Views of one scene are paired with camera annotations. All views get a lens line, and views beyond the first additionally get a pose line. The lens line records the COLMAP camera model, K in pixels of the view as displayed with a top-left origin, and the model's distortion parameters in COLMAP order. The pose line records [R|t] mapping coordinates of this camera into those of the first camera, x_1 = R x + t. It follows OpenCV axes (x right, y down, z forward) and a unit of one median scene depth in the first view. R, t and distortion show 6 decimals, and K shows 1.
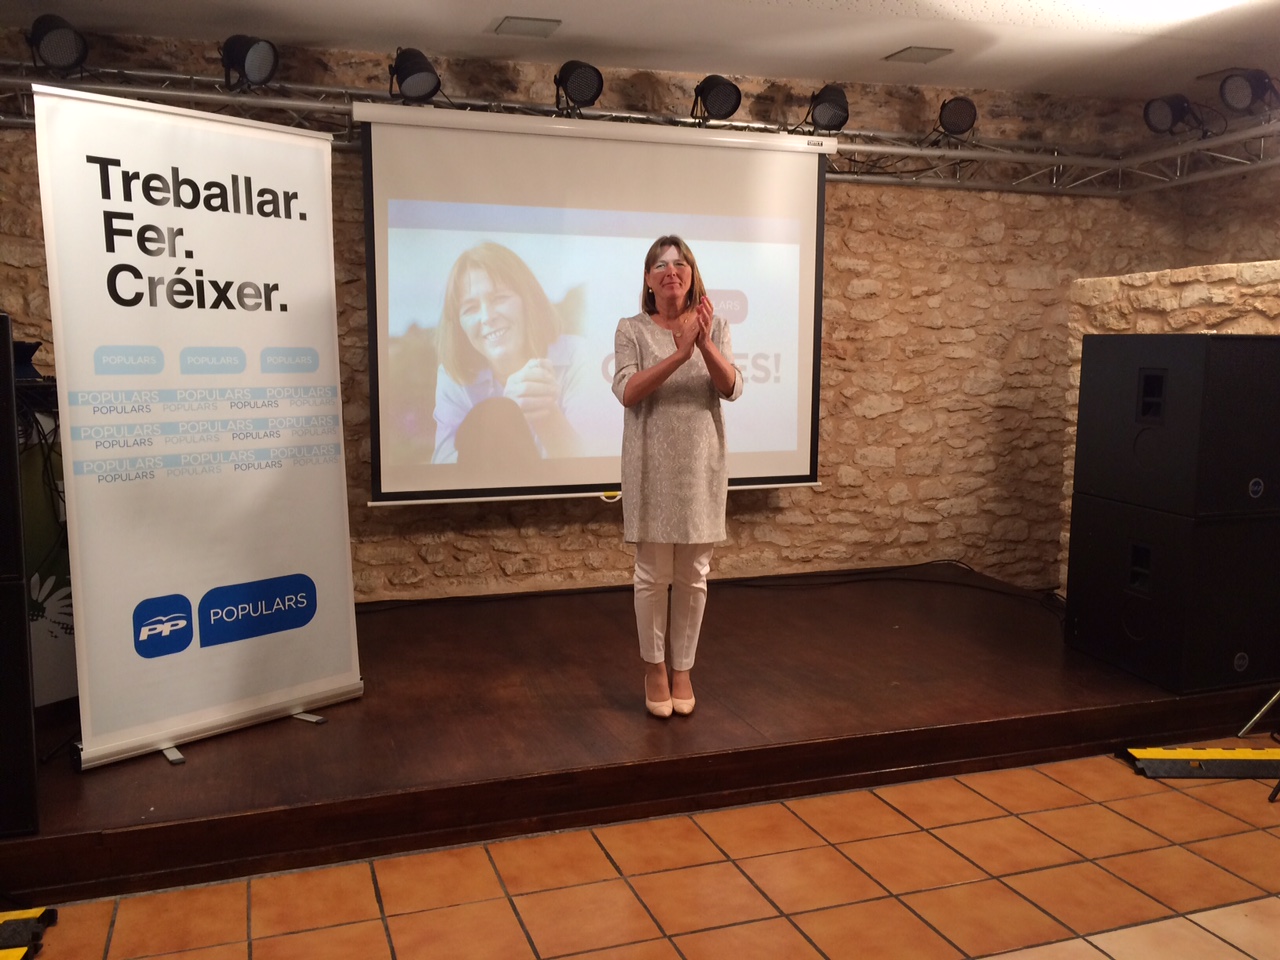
lens RADIAL K [[1085.2, 0, 603.5], [0, 1085.2, 485.2], [0, 0, 1]] dist [0.082257, -0.113699]
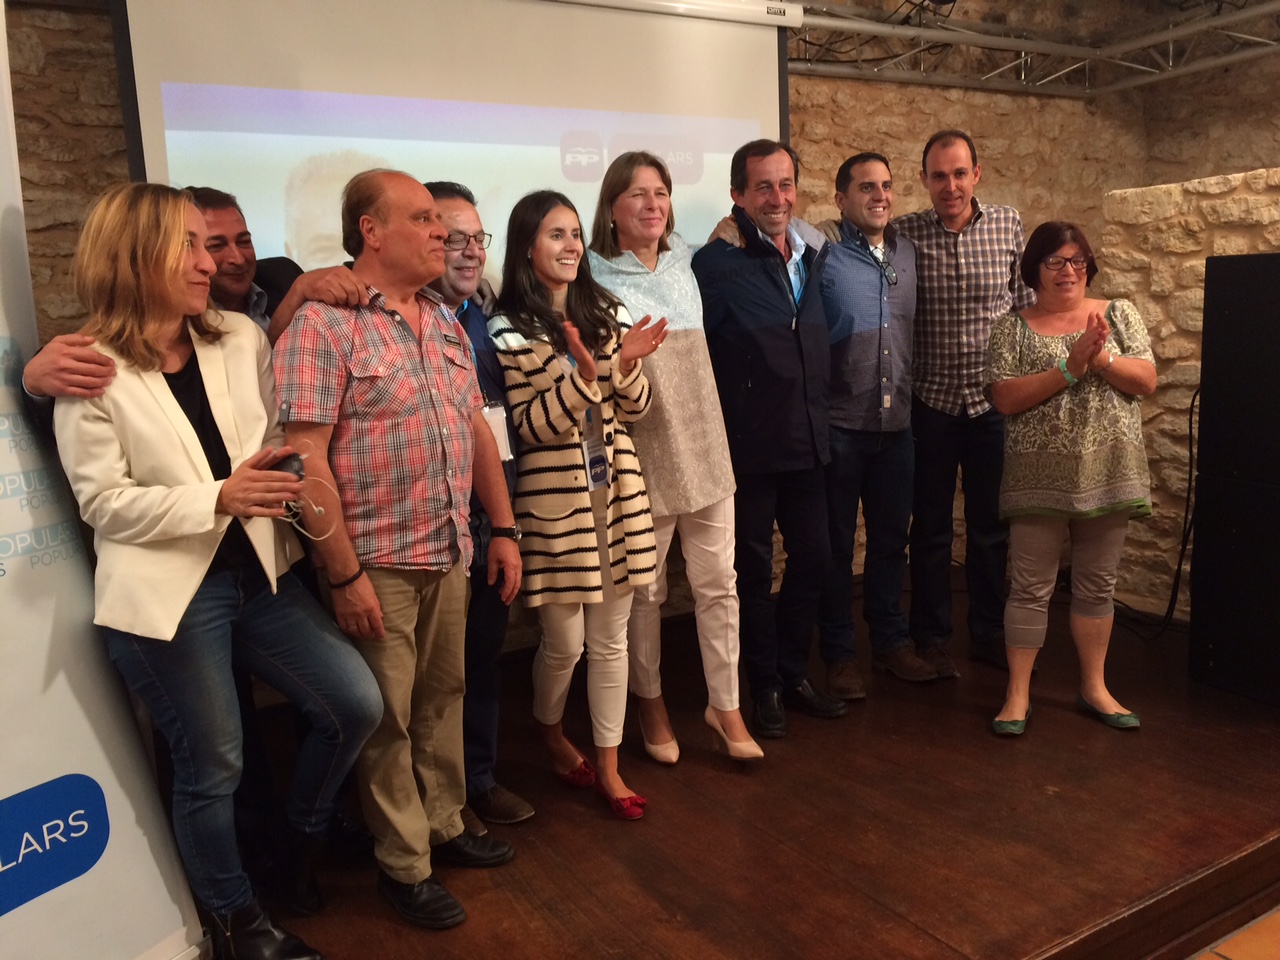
lens RADIAL K [[1085.2, 0, 603.5], [0, 1085.2, 485.2], [0, 0, 1]] dist [0.082257, -0.113699]
pose [[0.976361, -0.082660, 0.199714, -0.076122], [0.076322, 0.996311, 0.039241, -0.034412], [-0.202221, -0.023071, 0.979068, 0.272308]]
